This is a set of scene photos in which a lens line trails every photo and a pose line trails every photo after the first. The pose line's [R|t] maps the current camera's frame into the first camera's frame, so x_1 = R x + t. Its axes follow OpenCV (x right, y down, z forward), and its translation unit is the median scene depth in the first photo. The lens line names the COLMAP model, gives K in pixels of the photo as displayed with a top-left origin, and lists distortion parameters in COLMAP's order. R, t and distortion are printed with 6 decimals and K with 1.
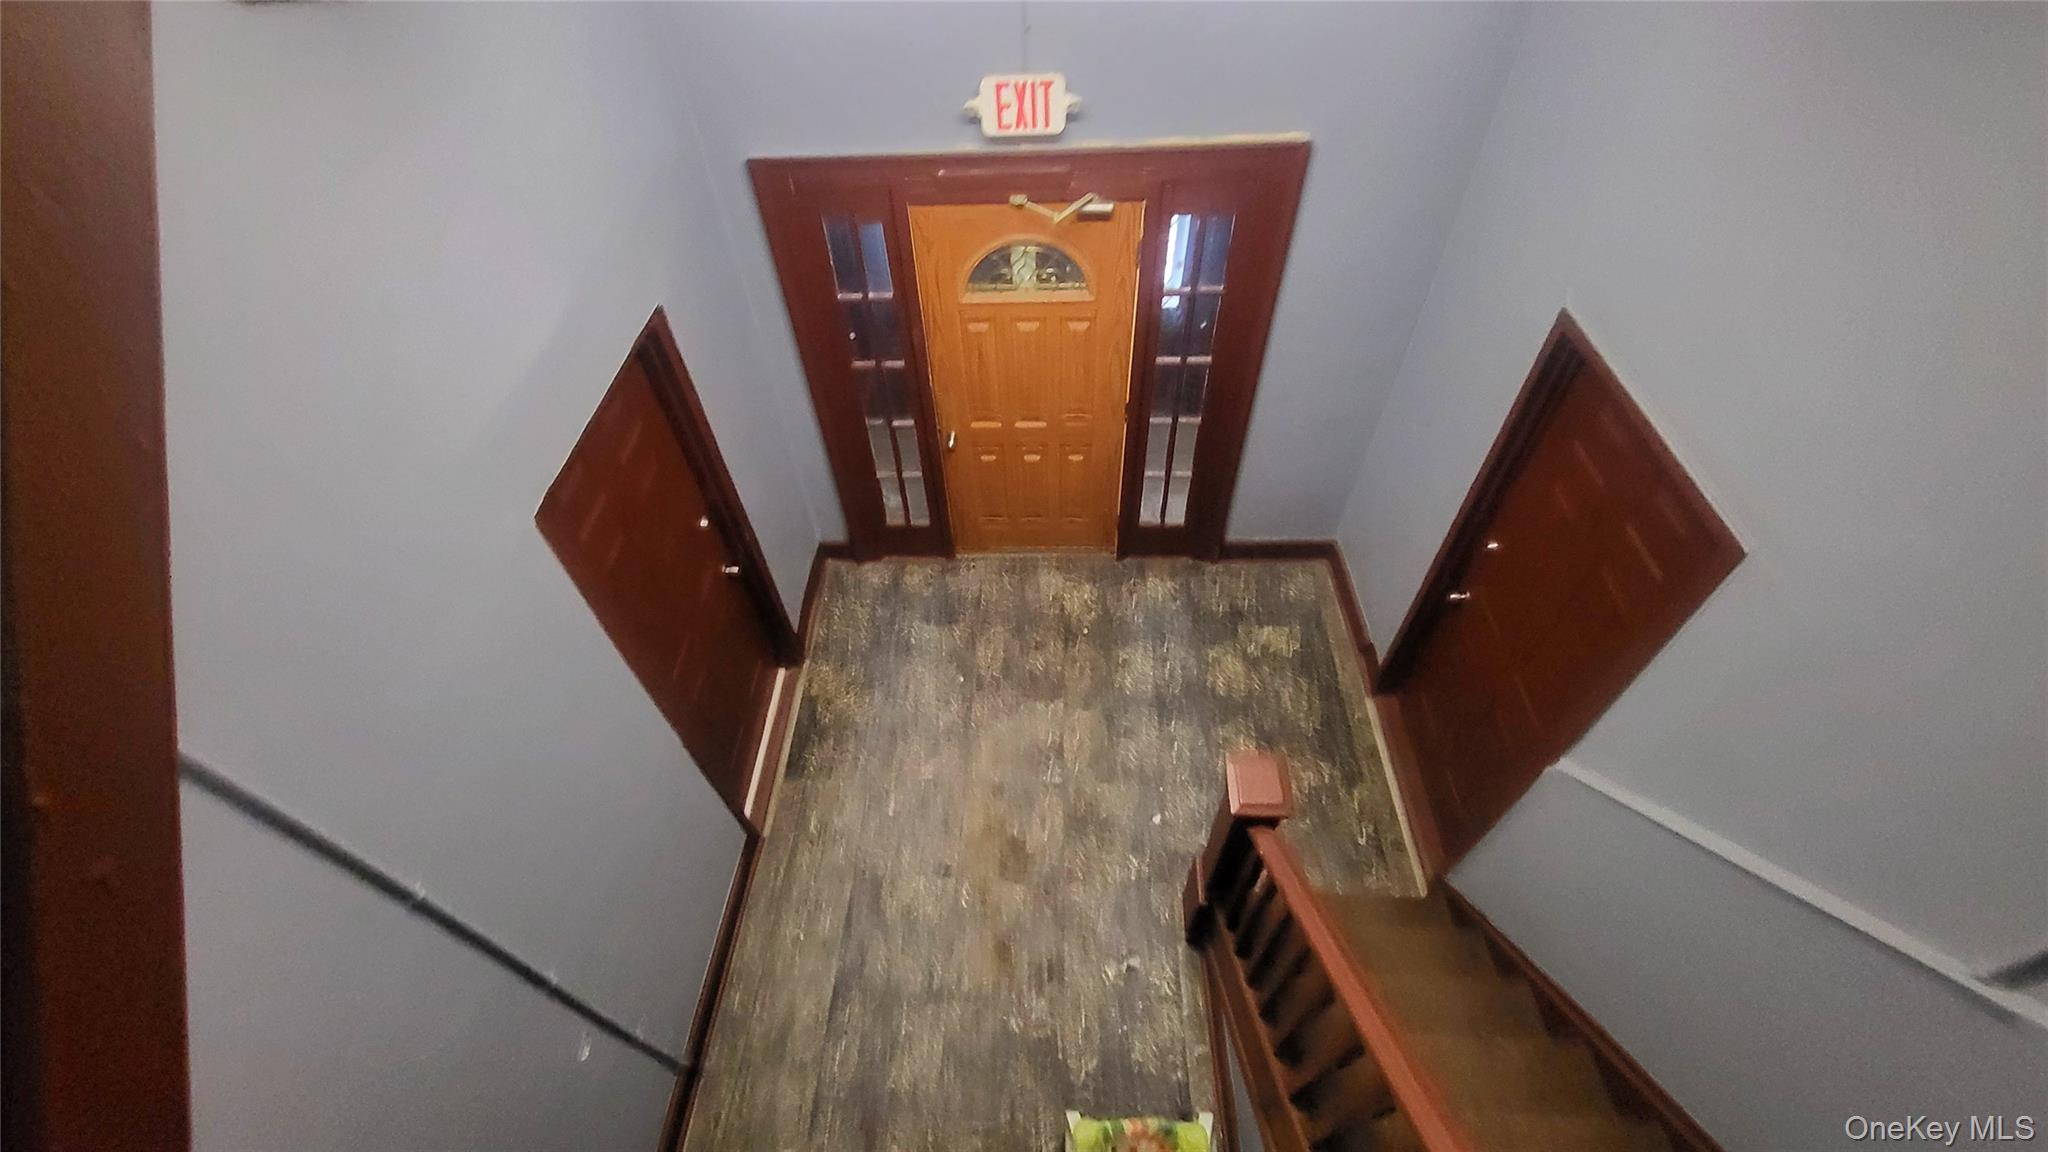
lens RADIAL K [[786.5, 0, 1024.0], [0, 786.5, 576.0], [0, 0, 1]] dist [-0.000088, 0.000012]
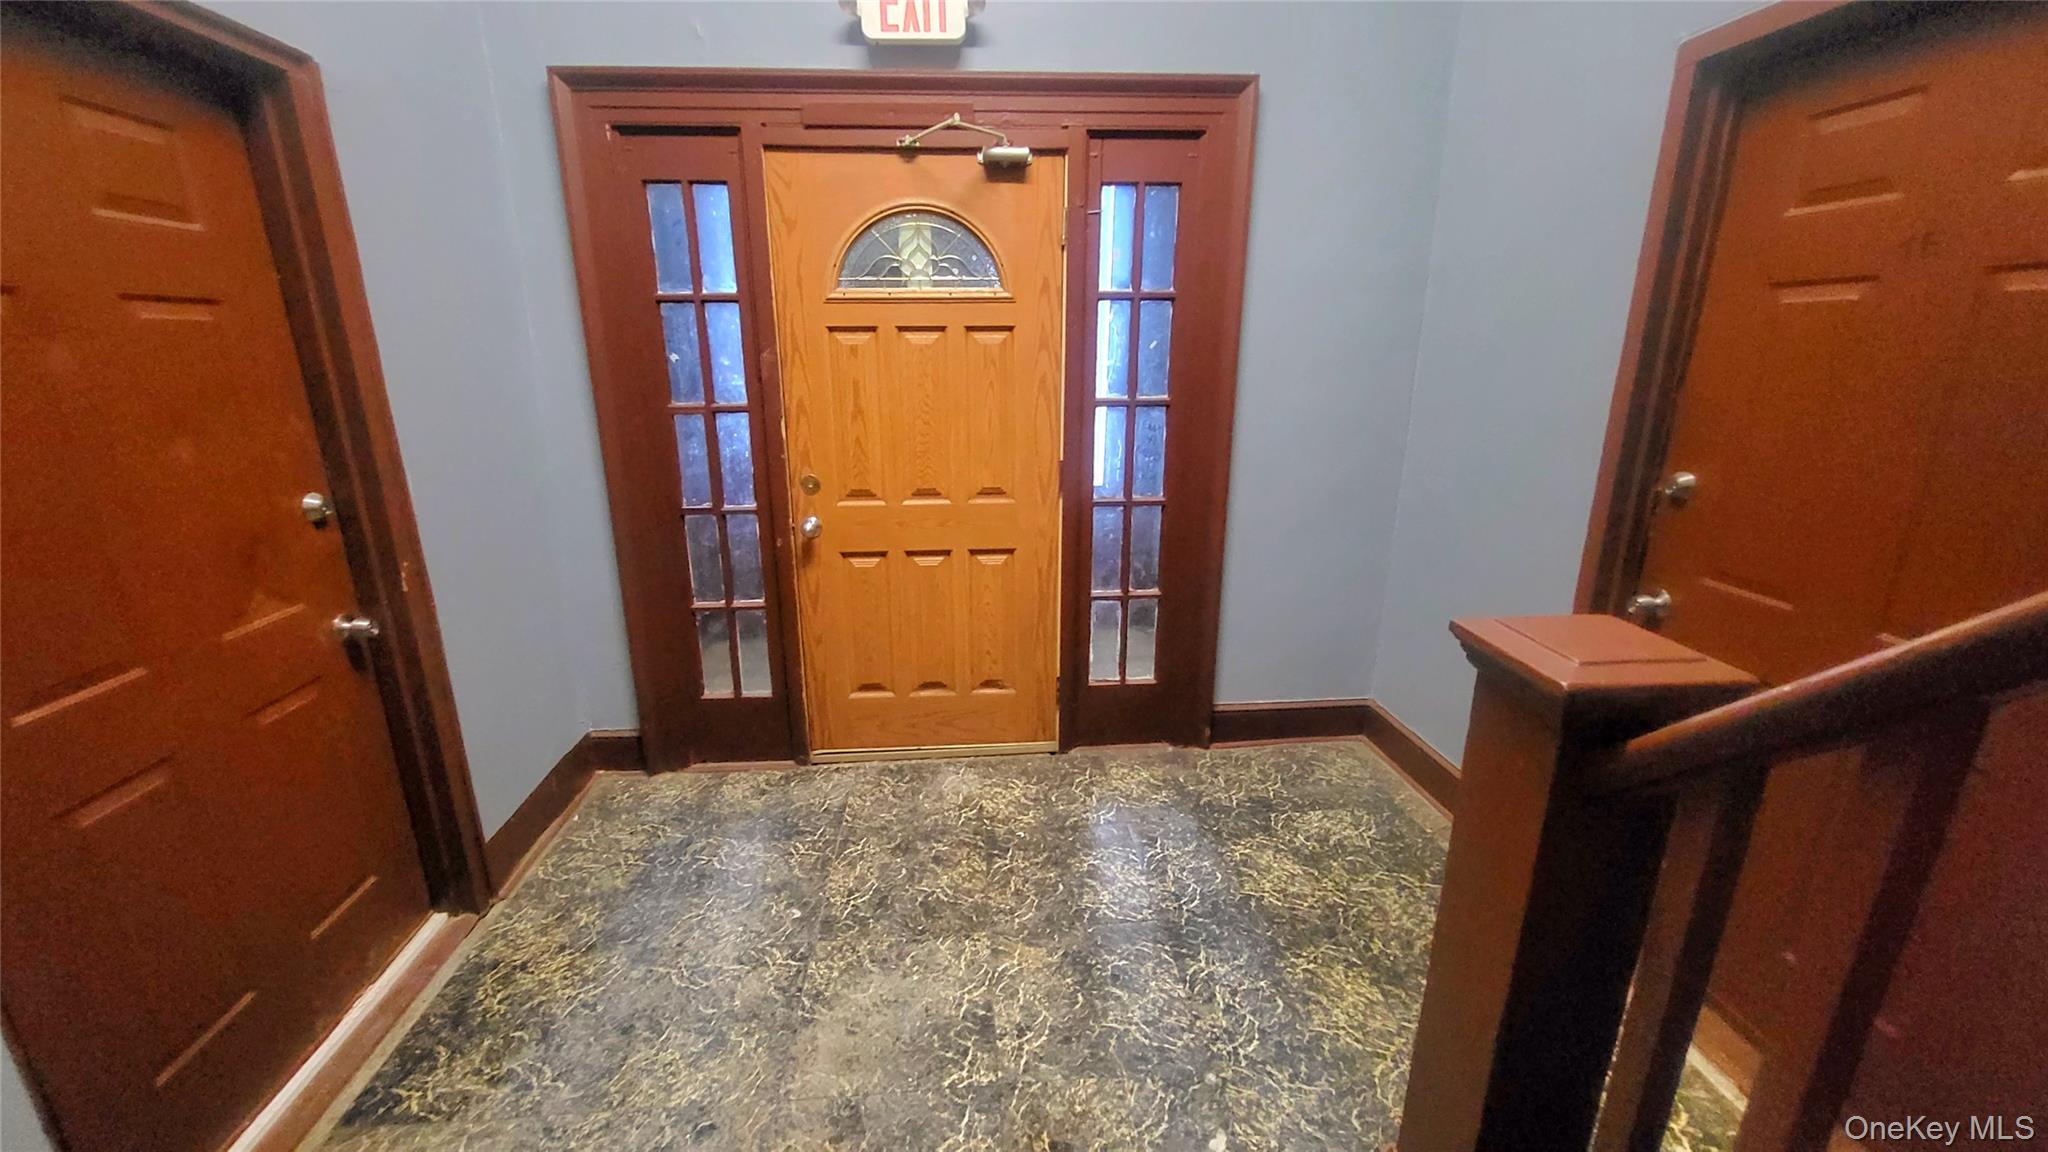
lens RADIAL K [[786.5, 0, 1024.0], [0, 786.5, 576.0], [0, 0, 1]] dist [-0.000088, 0.000012]
pose [[0.993045, 0.001010, 0.117733, 0.011288], [0.062500, 0.842915, -0.534405, 0.227016], [-0.099778, 0.538047, 0.836989, 0.415143]]
